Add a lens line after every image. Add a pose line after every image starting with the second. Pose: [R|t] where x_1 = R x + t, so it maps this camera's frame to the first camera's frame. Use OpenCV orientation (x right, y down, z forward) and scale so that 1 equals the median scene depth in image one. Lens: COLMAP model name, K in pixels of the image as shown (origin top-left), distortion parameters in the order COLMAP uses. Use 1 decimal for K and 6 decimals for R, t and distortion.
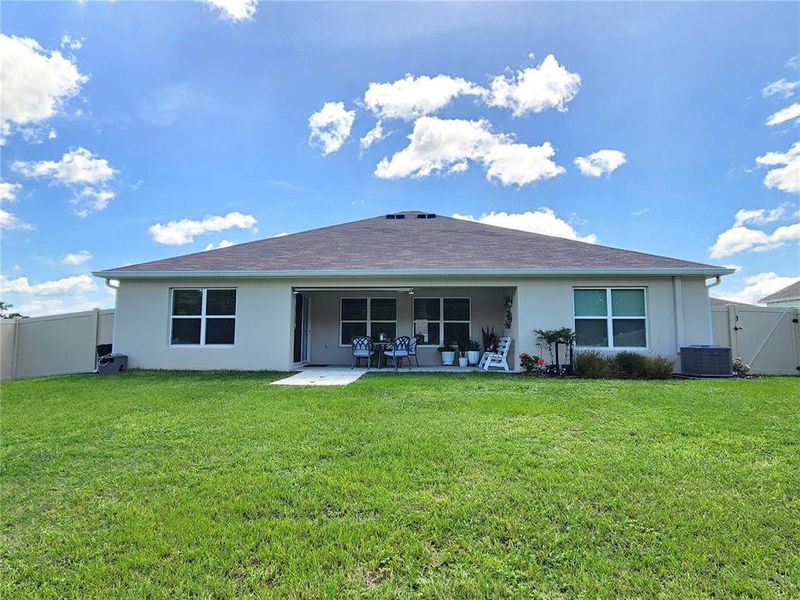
lens RADIAL K [[433.6, 0, 399.8], [0, 433.6, 298.7], [0, 0, 1]] dist [0.006818, -0.000534]
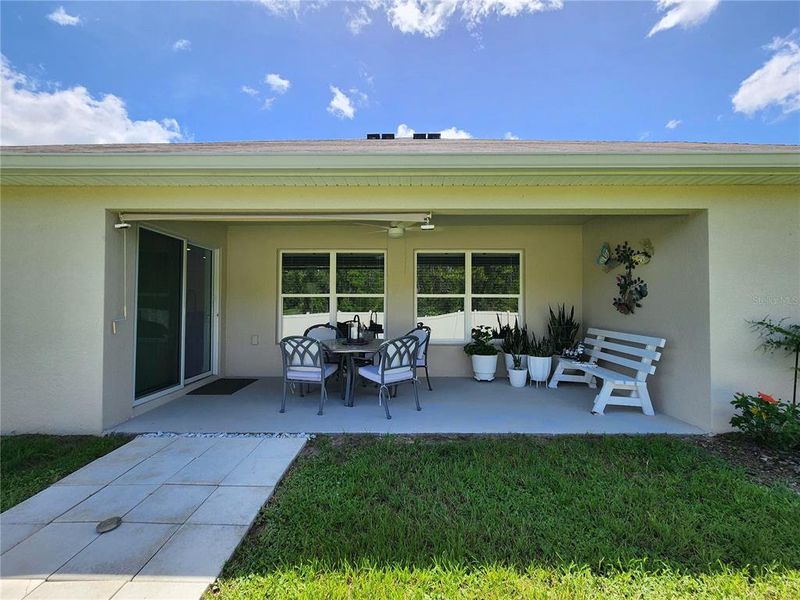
lens RADIAL K [[433.6, 0, 399.2], [0, 433.6, 299.9], [0, 0, 1]] dist [0.006818, -0.000534]
pose [[0.999272, 0.000156, 0.038138, -0.012367], [-0.003021, 0.997174, 0.075061, 0.021364], [-0.038019, -0.075122, 0.996449, 0.579991]]
